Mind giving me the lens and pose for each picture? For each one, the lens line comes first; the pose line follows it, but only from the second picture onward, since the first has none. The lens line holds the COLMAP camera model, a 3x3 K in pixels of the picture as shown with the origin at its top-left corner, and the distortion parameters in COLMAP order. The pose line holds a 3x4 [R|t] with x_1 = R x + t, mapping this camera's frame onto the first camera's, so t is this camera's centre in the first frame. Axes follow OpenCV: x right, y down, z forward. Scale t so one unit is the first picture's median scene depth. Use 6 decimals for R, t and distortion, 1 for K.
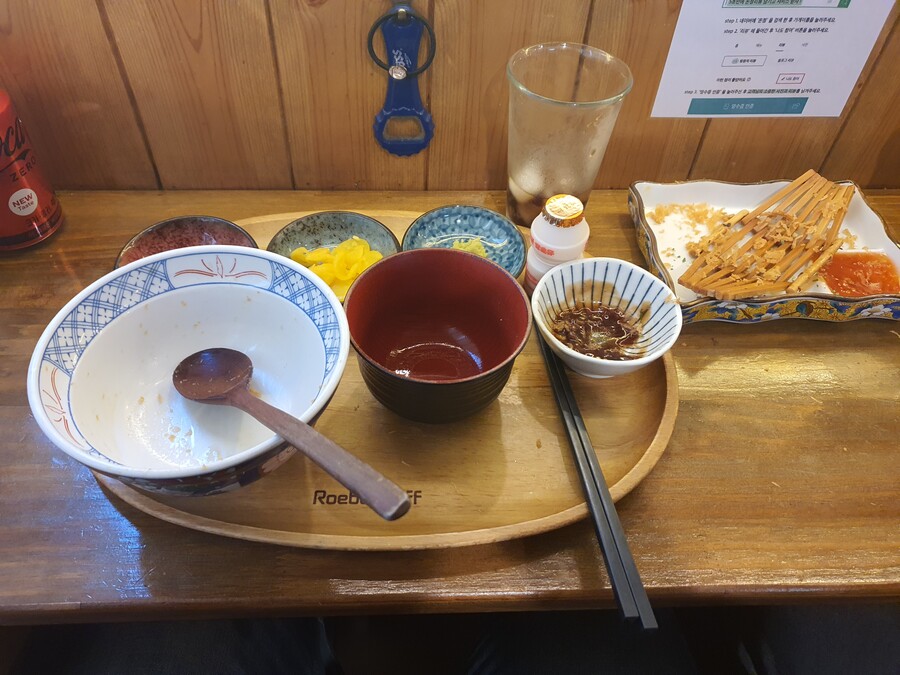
lens RADIAL K [[687.4, 0, 448.8], [0, 687.4, 333.2], [0, 0, 1]] dist [-0.020145, 0.015089]
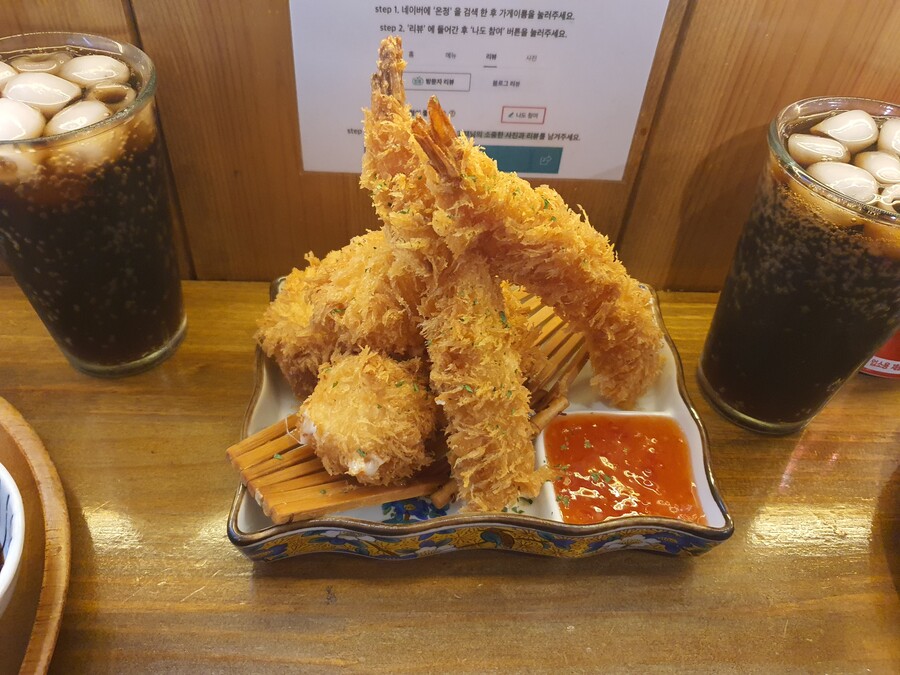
lens RADIAL K [[687.4, 0, 483.9], [0, 687.4, 315.2], [0, 0, 1]] dist [-0.020145, 0.015089]
pose [[0.998386, 0.026610, 0.050179, 0.454427], [-0.022824, 0.996955, -0.074565, -0.159663], [-0.052011, 0.073300, 0.995953, 0.436634]]
